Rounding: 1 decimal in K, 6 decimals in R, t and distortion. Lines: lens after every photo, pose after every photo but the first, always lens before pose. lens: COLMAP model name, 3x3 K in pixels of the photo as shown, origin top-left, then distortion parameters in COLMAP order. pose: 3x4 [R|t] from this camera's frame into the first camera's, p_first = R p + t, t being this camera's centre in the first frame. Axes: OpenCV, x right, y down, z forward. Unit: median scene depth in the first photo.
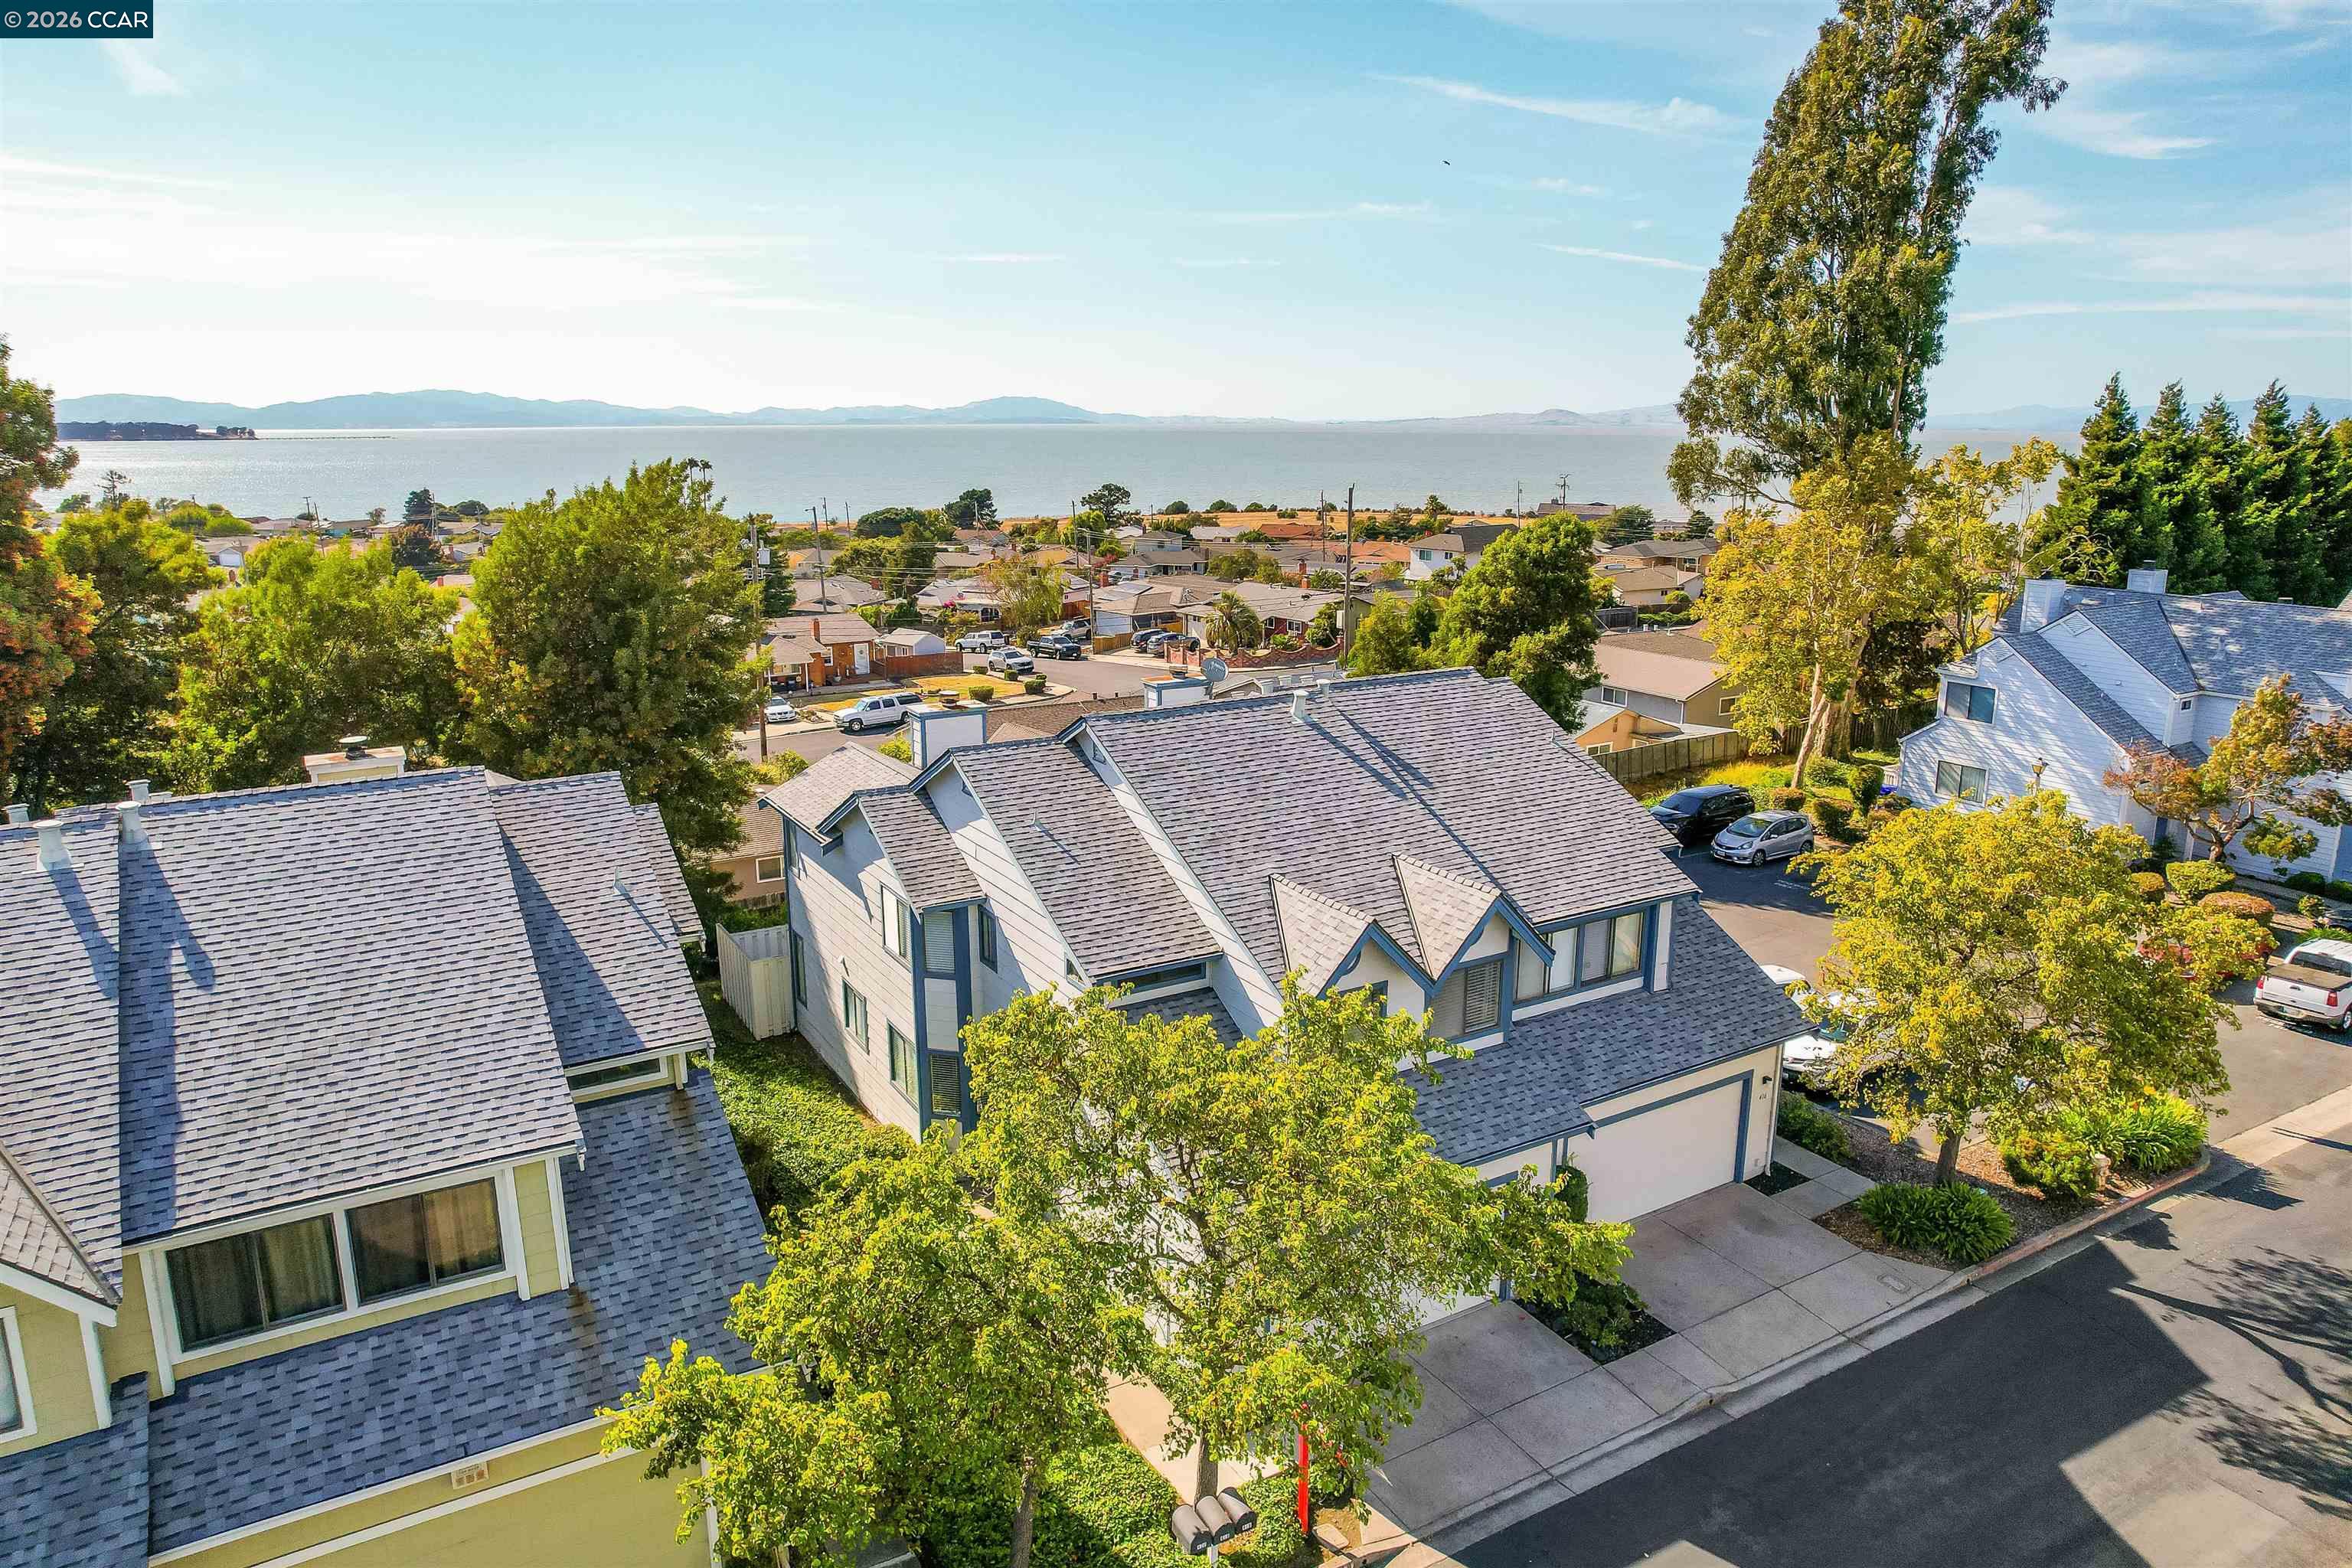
lens RADIAL K [[1550.5, 0, 1176.0], [0, 1550.5, 784.0], [0, 0, 1]] dist [-0.084462, 0.081103]
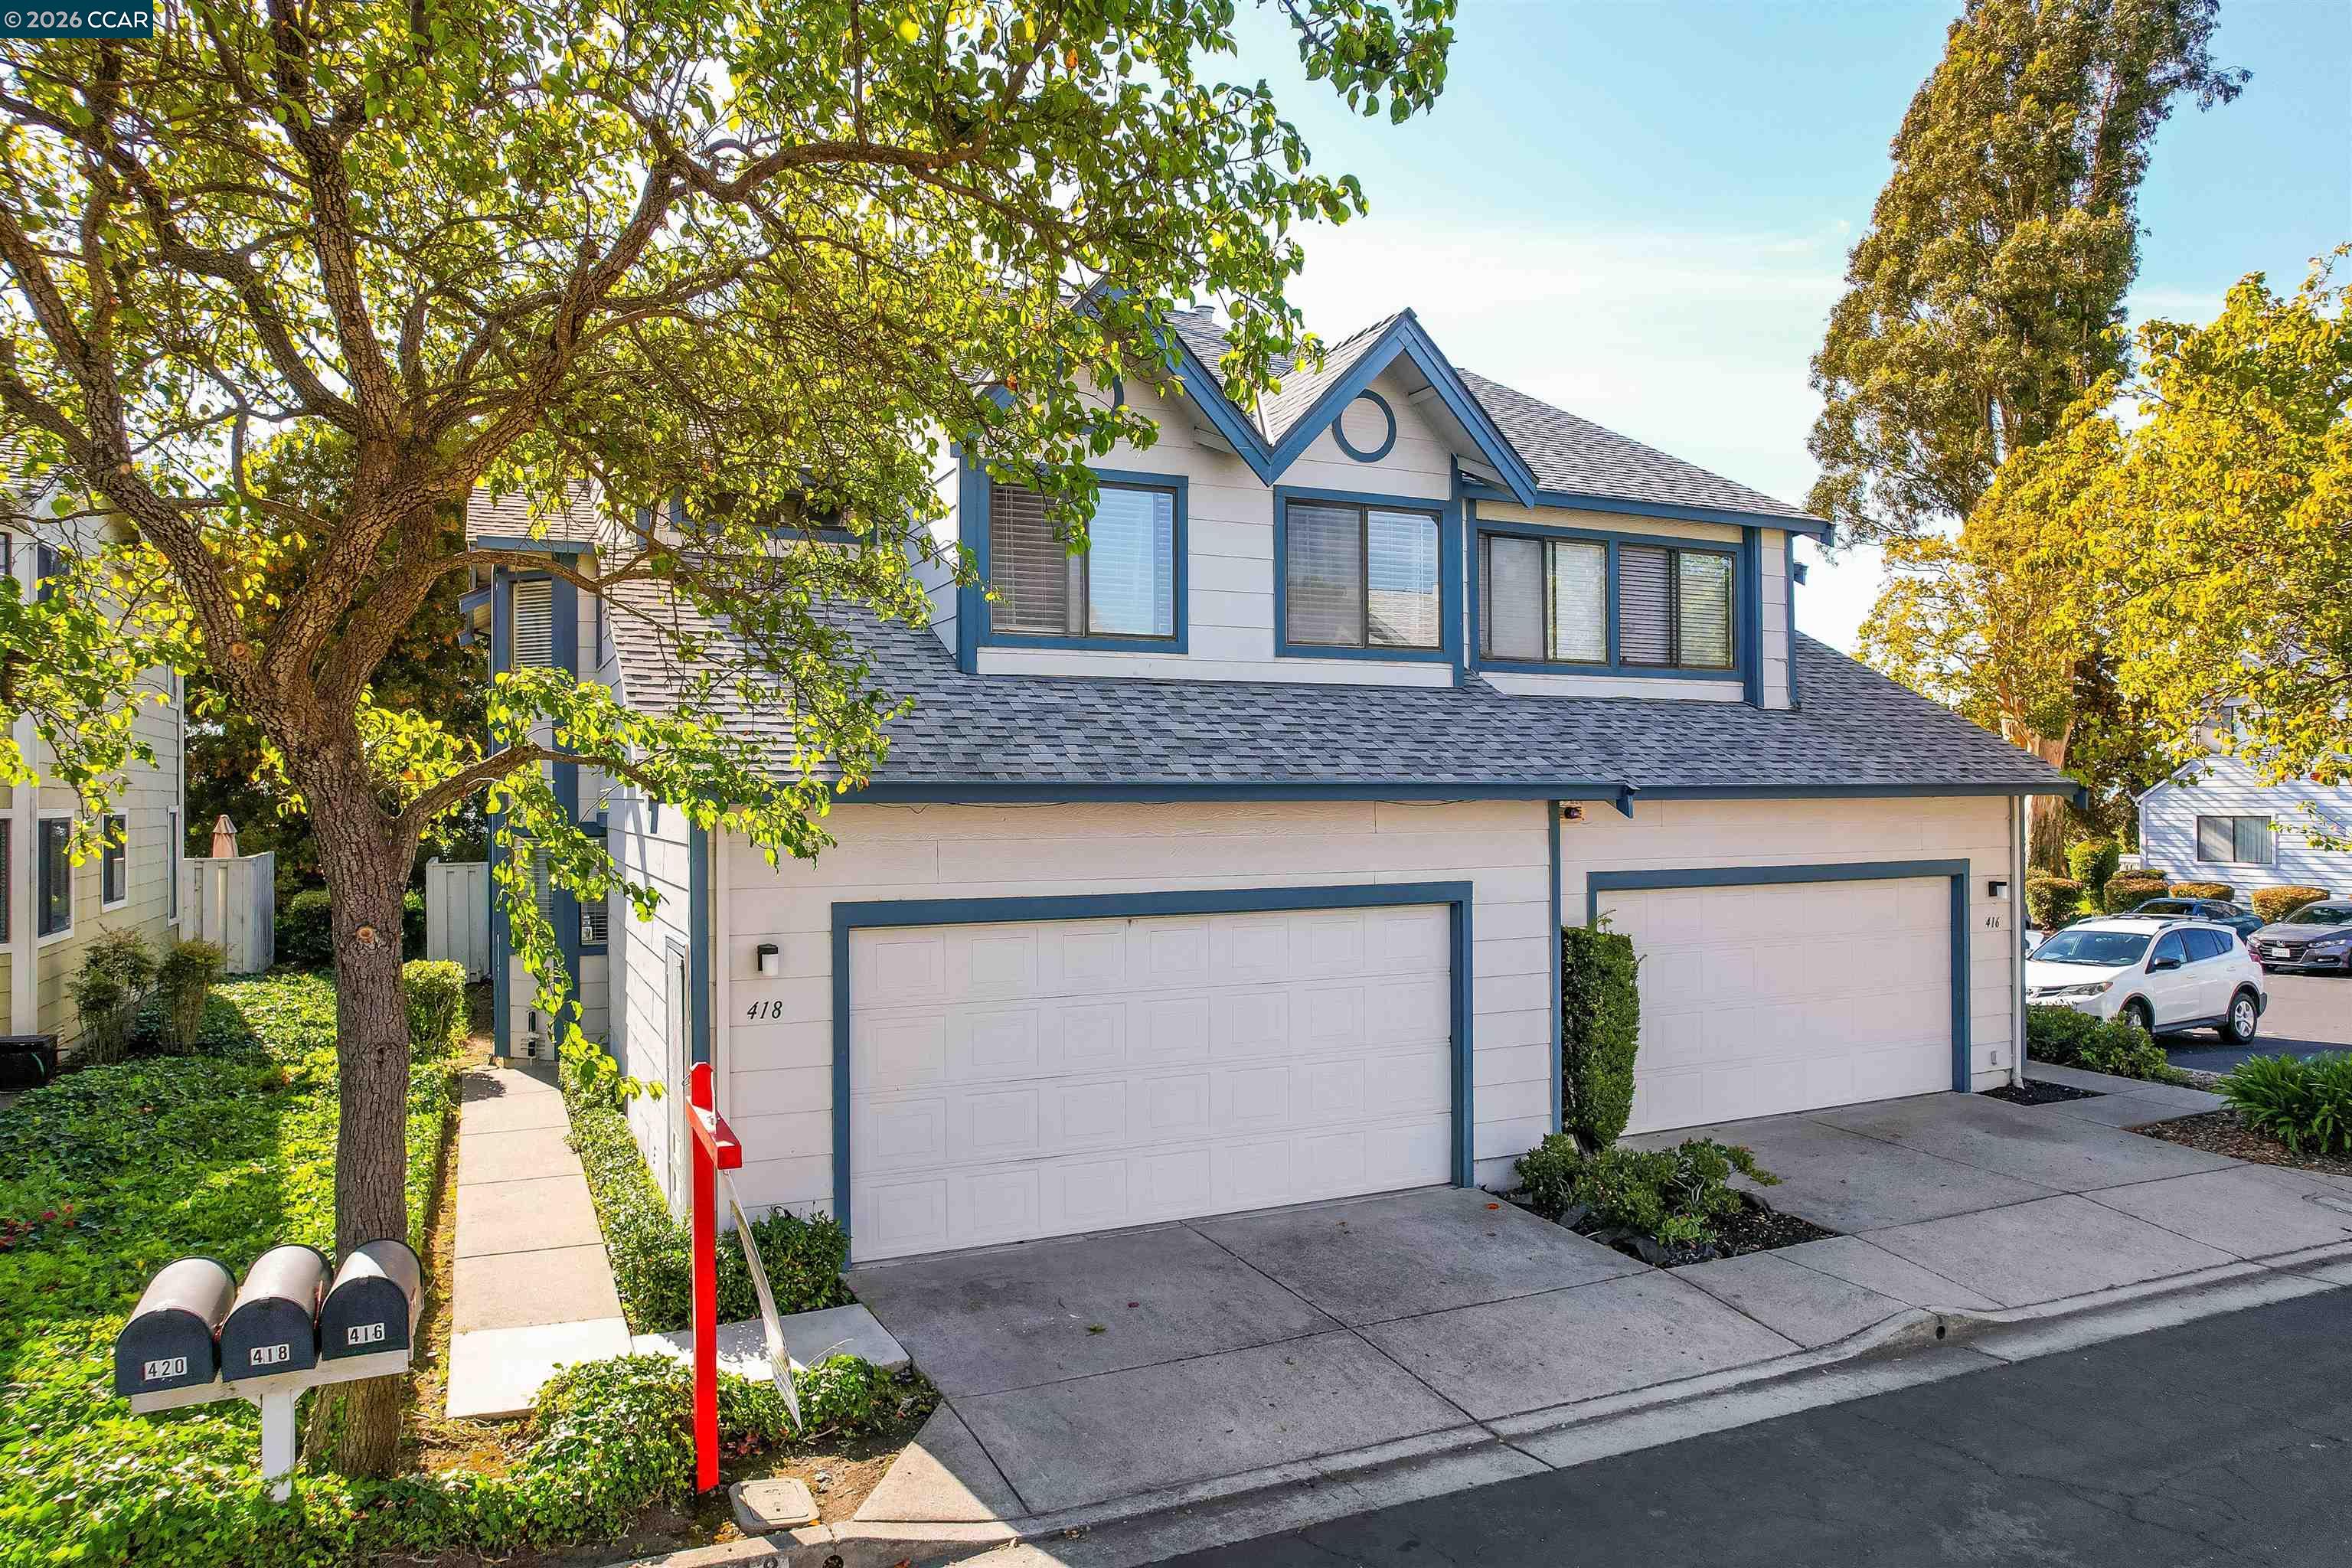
lens RADIAL K [[1550.5, 0, 1176.0], [0, 1550.5, 784.0], [0, 0, 1]] dist [-0.084462, 0.081103]
pose [[0.994832, -0.008096, -0.101208, 0.159990], [-0.015691, 0.972580, -0.232037, 0.297288], [0.100311, 0.232426, 0.967427, 0.463950]]
